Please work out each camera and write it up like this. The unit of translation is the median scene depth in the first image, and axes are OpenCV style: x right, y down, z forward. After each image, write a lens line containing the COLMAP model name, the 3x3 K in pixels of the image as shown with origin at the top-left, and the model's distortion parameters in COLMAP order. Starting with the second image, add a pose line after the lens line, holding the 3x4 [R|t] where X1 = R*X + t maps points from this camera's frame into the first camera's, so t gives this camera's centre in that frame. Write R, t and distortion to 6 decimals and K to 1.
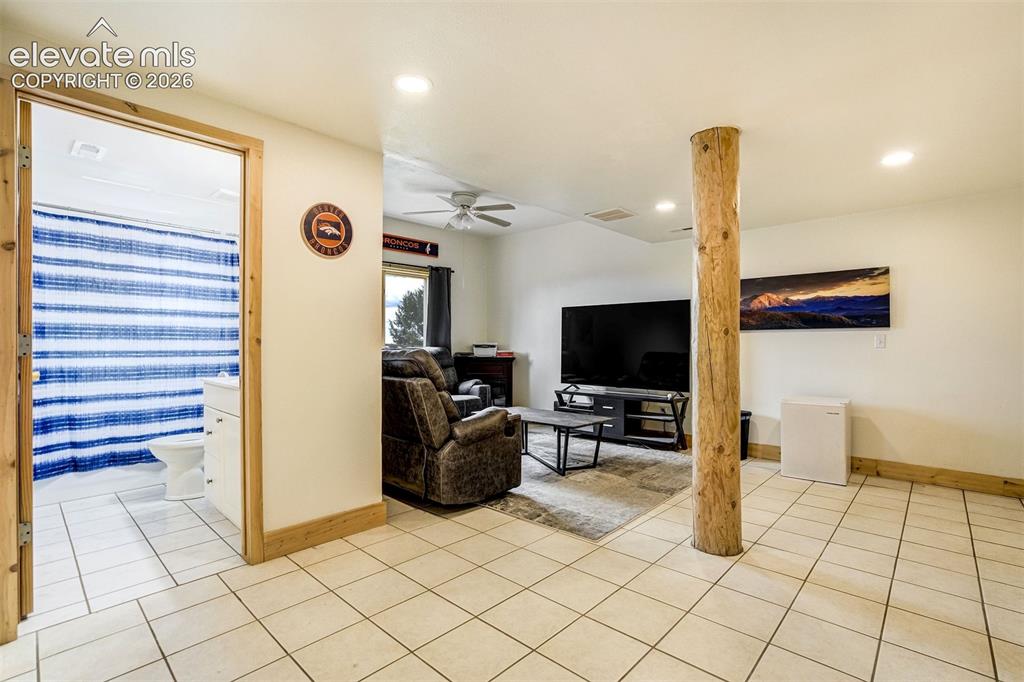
lens RADIAL K [[485.9, 0, 507.6], [0, 485.9, 337.9], [0, 0, 1]] dist [-0.006569, -0.001064]
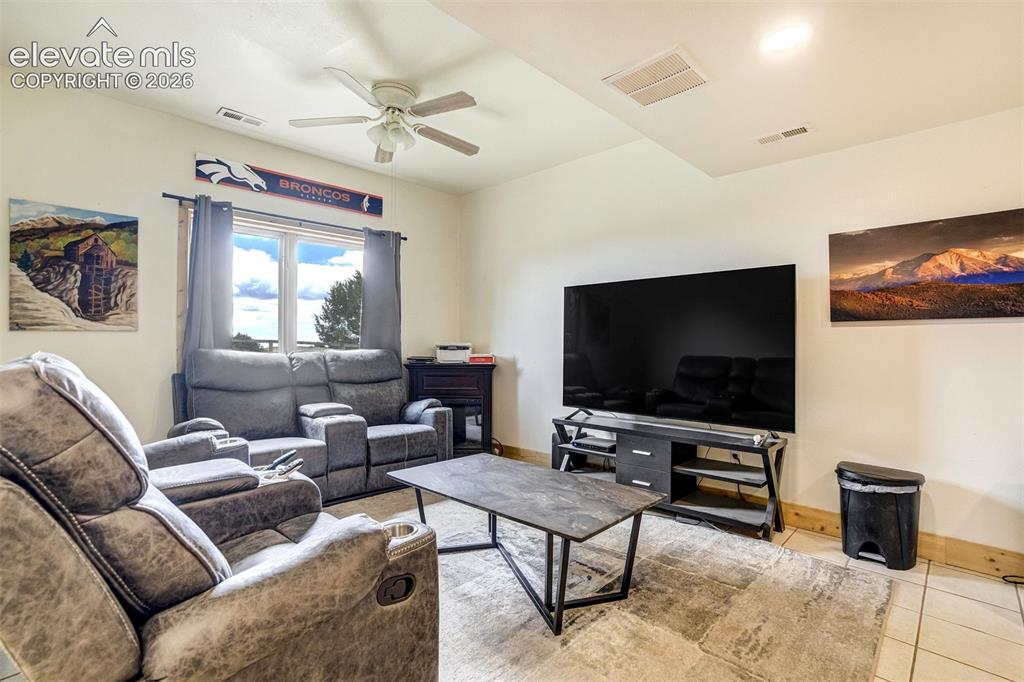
lens RADIAL K [[485.9, 0, 487.1], [0, 485.9, 338.8], [0, 0, 1]] dist [-0.006569, -0.001064]
pose [[0.997957, 0.000662, -0.063891, 0.058092], [-0.000610, 0.999999, 0.000825, 0.004696], [0.063892, -0.000784, 0.997957, 0.405996]]
